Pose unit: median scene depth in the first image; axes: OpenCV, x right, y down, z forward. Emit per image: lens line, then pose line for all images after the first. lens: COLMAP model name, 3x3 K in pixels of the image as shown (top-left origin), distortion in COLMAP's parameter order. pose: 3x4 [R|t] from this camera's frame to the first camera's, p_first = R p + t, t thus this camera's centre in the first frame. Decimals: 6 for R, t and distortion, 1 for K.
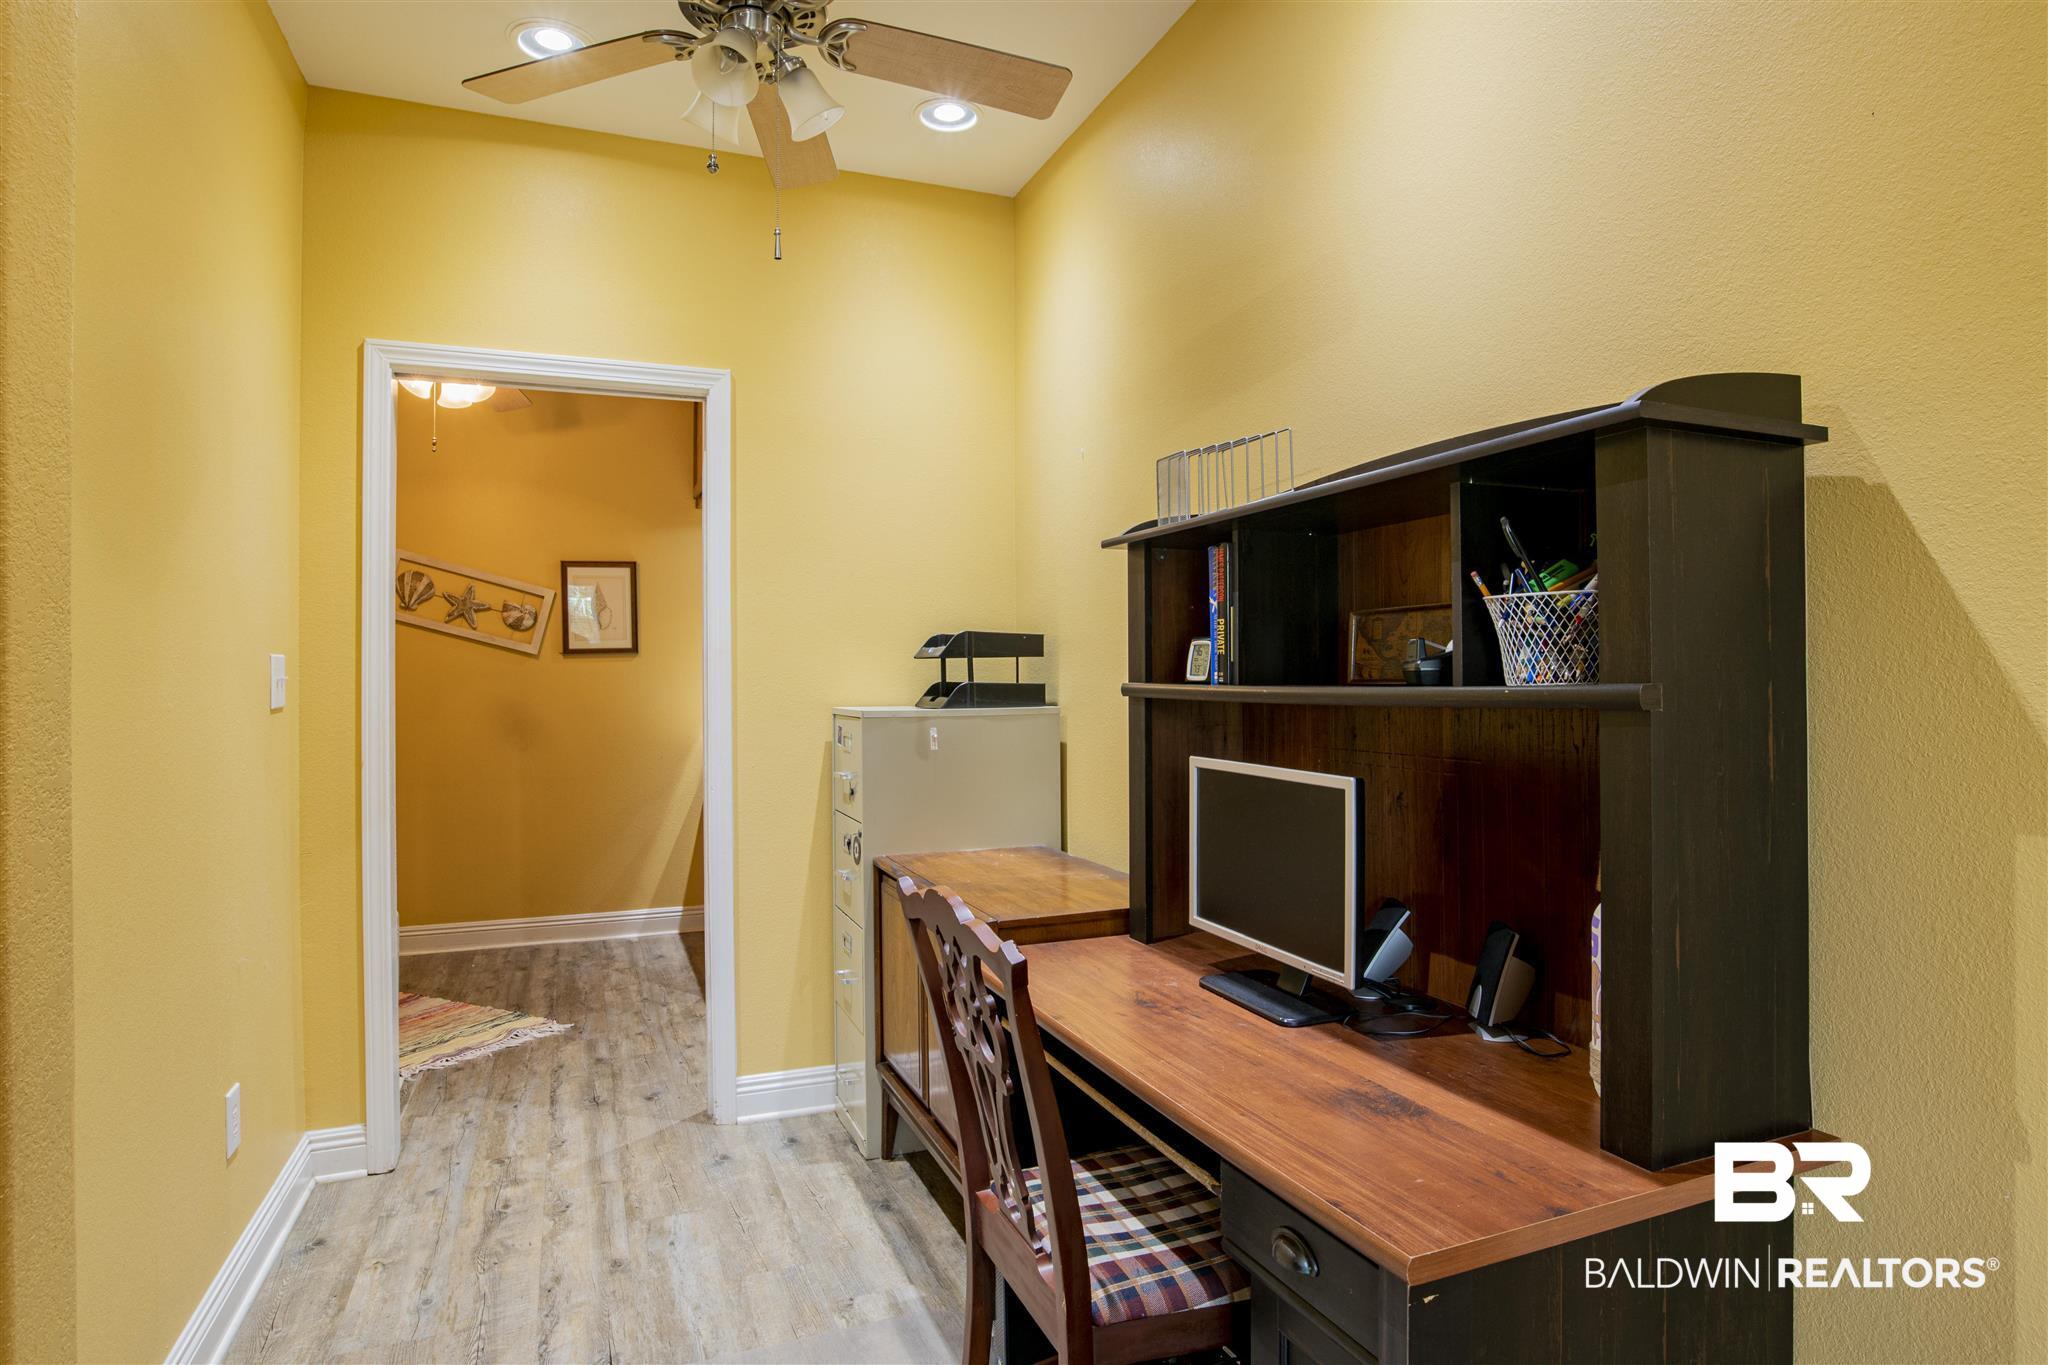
lens RADIAL K [[1117.8, 0, 1022.0], [0, 1117.8, 680.1], [0, 0, 1]] dist [-0.053762, 0.015130]
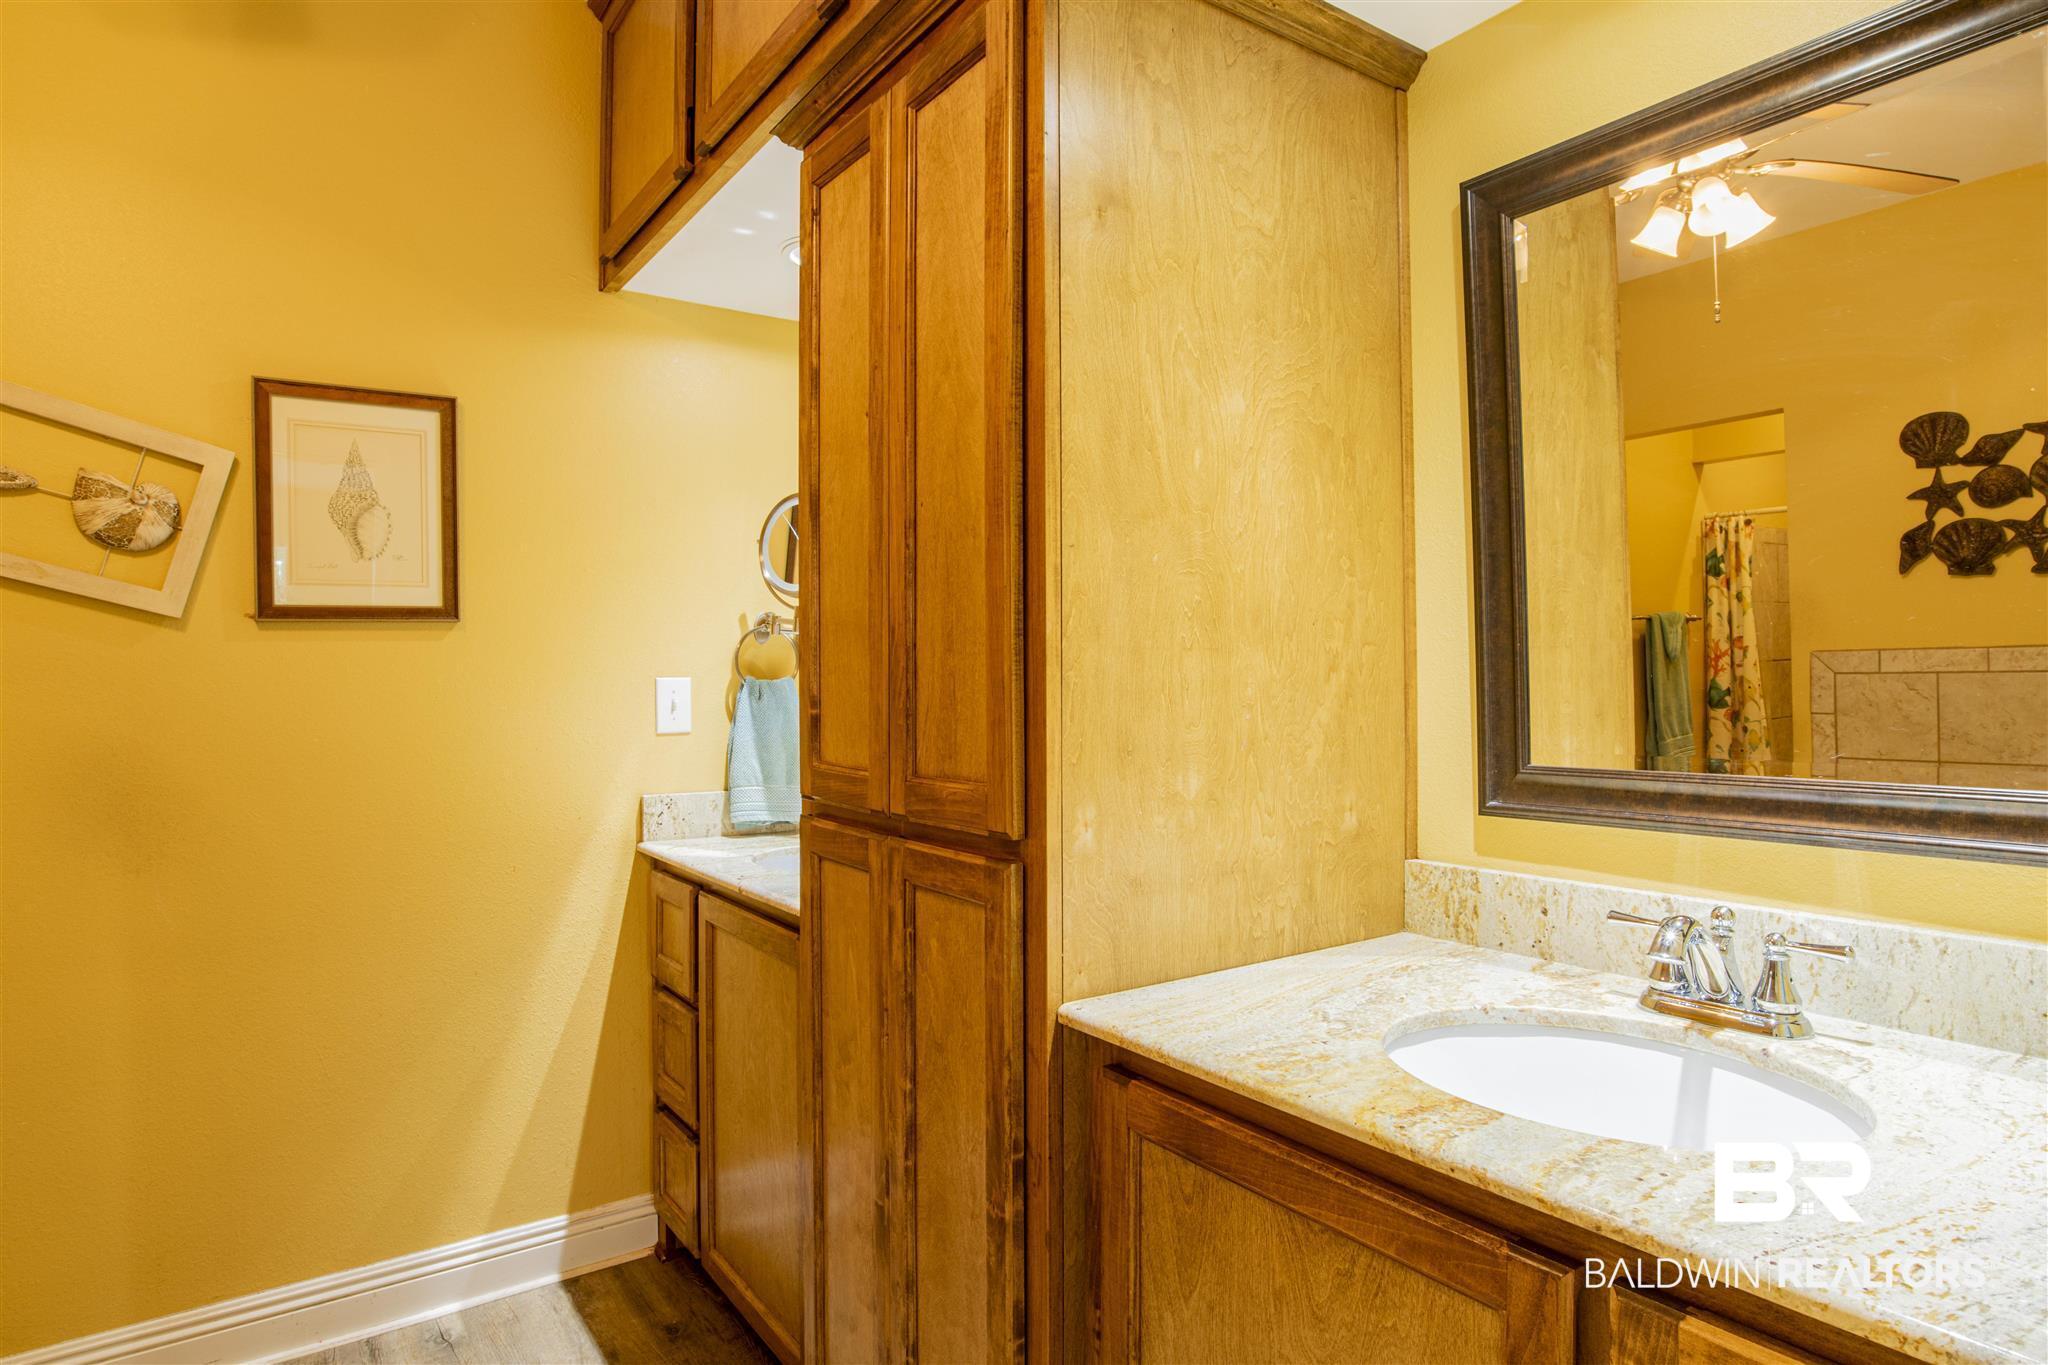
lens RADIAL K [[1117.8, 0, 1032.8], [0, 1117.8, 666.8], [0, 0, 1]] dist [-0.053762, 0.015130]
pose [[0.970286, 0.001612, 0.241955, -0.244641], [0.002370, 0.999866, -0.016167, 0.000109], [-0.241949, 0.016260, 0.970153, 0.568089]]
